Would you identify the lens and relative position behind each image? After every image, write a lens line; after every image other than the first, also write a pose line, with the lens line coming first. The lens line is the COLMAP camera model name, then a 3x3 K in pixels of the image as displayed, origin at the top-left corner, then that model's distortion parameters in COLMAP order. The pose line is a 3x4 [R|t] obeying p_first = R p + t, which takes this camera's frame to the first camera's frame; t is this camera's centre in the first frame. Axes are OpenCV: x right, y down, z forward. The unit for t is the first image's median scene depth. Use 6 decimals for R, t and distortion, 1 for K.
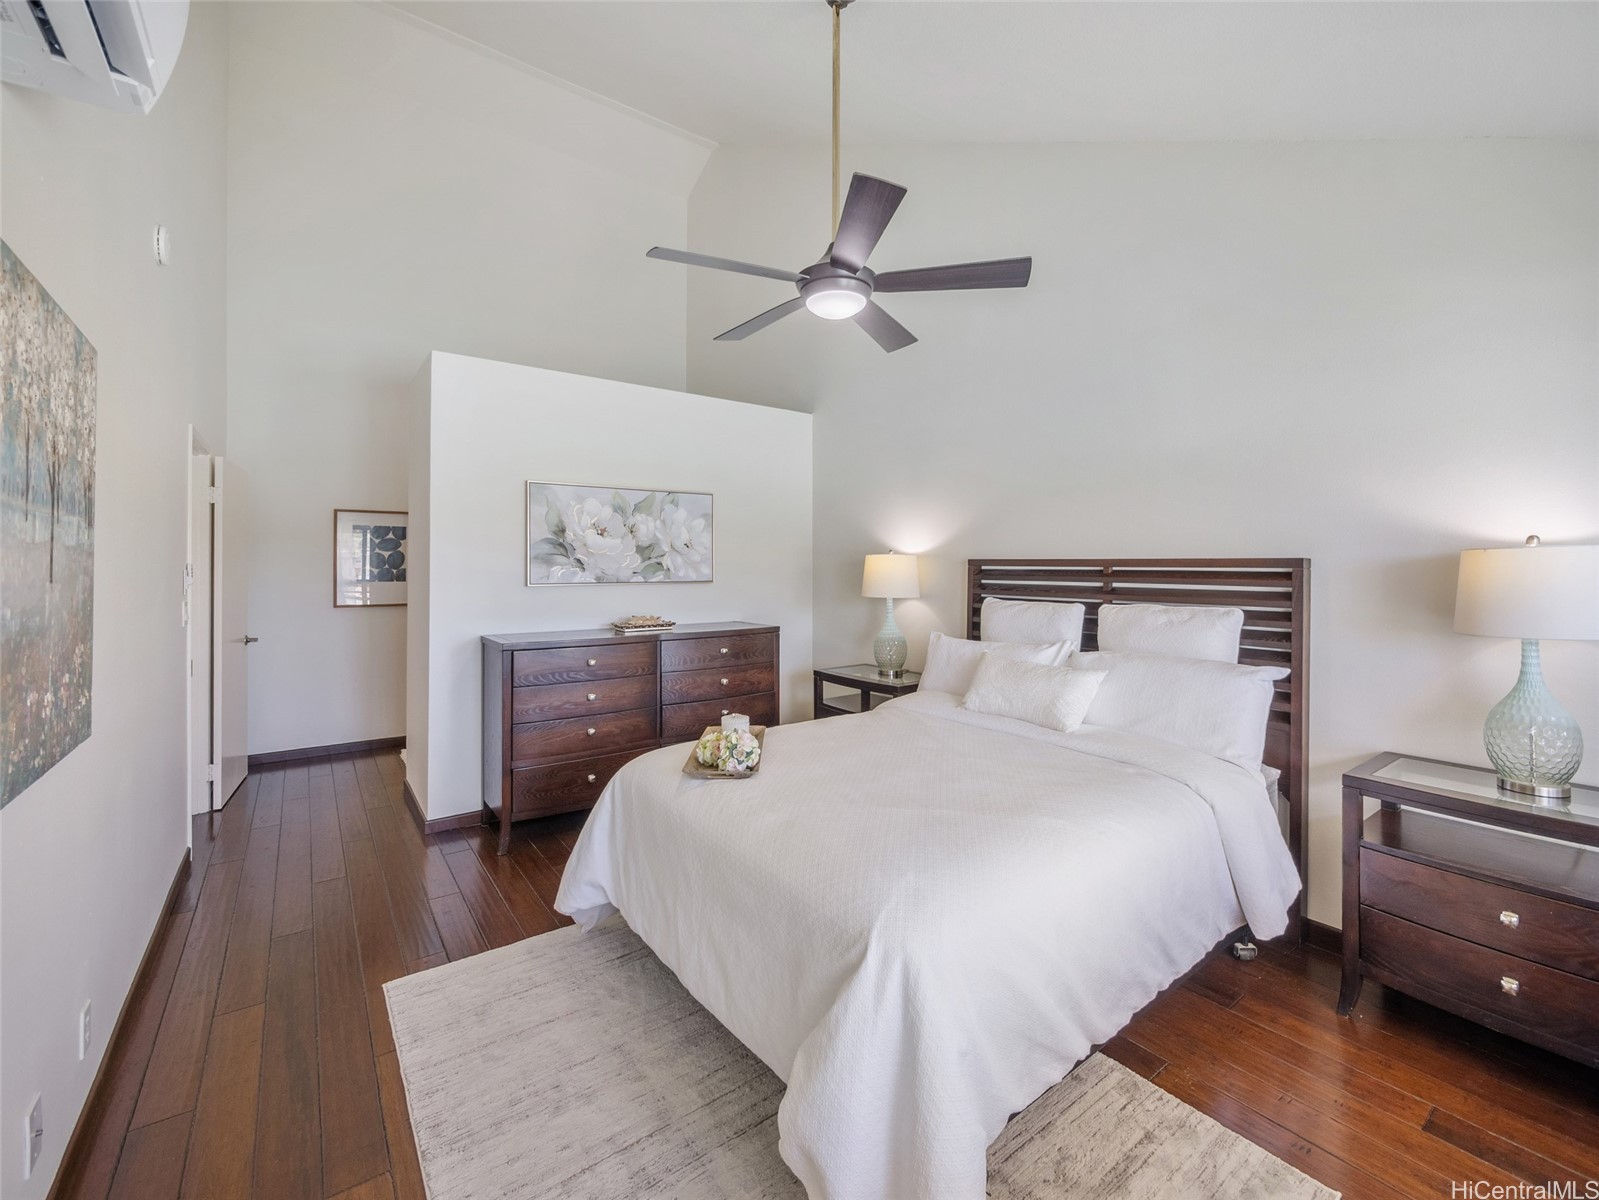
lens RADIAL K [[666.3, 0, 801.6], [0, 666.3, 593.4], [0, 0, 1]] dist [-0.003837, -0.000151]
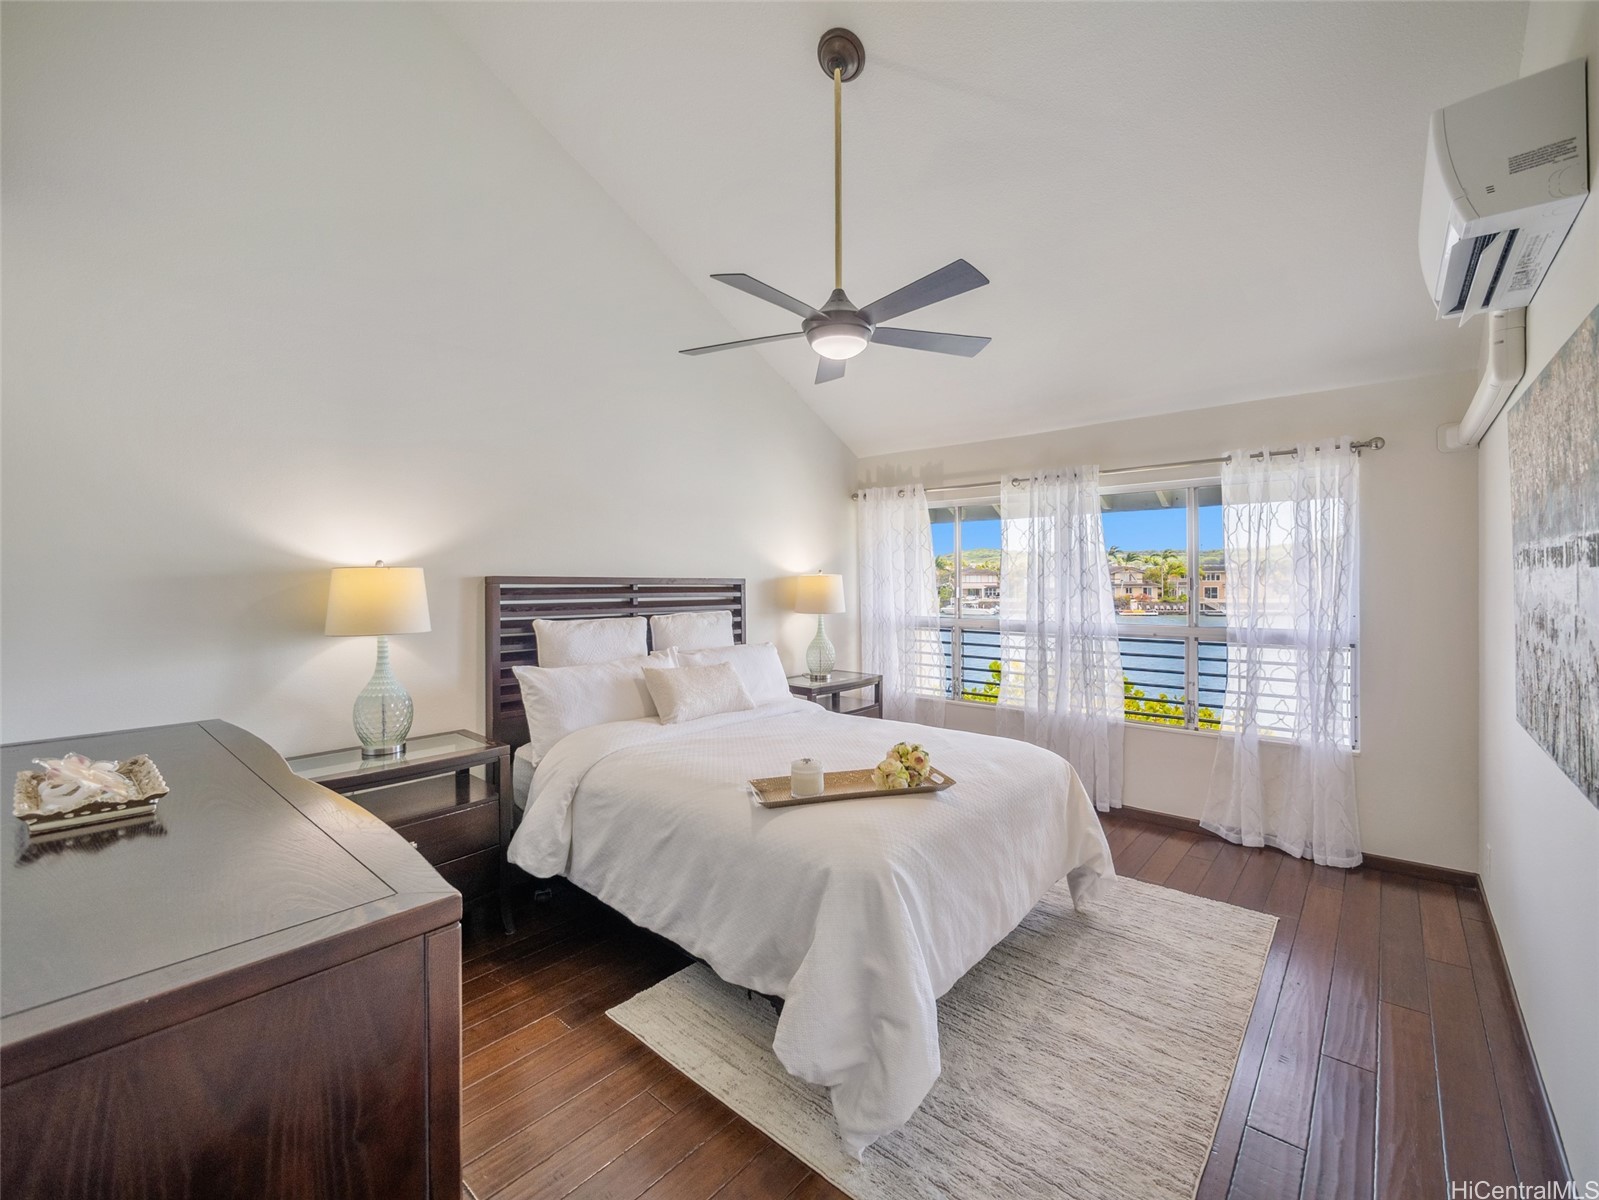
lens RADIAL K [[666.3, 0, 801.6], [0, 666.3, 593.4], [0, 0, 1]] dist [-0.003837, -0.000151]
pose [[-0.173968, -0.021542, 0.984516, -0.756654], [0.043650, 0.998609, 0.029564, -0.046539], [-0.983783, 0.048117, -0.172786, 0.912312]]
